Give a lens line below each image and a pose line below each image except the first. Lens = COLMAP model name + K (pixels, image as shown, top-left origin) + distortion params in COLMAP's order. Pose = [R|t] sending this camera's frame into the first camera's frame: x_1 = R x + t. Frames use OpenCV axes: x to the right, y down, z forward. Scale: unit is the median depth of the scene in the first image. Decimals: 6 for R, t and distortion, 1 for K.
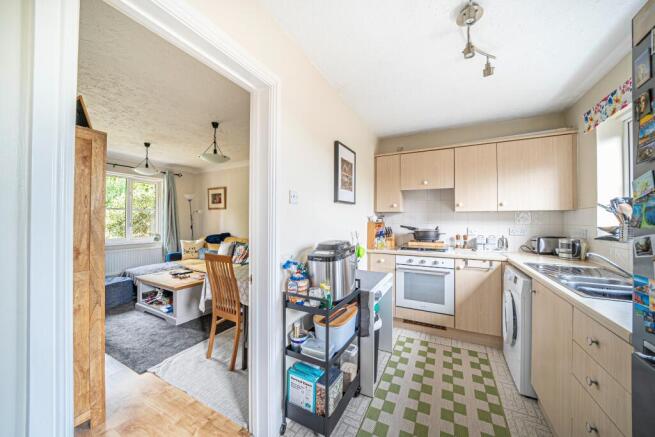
lens RADIAL K [[232.7, 0, 327.5], [0, 232.7, 218.5], [0, 0, 1]] dist [-0.018970, 0.000050]
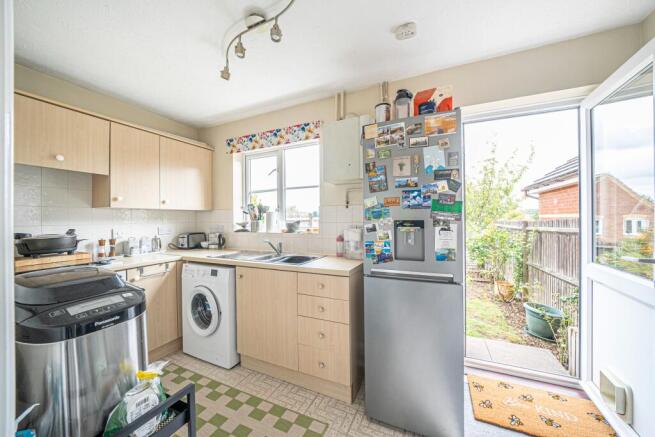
lens RADIAL K [[237.2, 0, 327.5], [0, 237.2, 218.5], [0, 0, 1]] dist [-0.019715, 0.000017]
pose [[-0.045365, -0.003416, 0.998965, -0.220022], [0.001034, 0.999993, 0.003466, 0.002940], [-0.998970, 0.001190, -0.045361, 0.338332]]
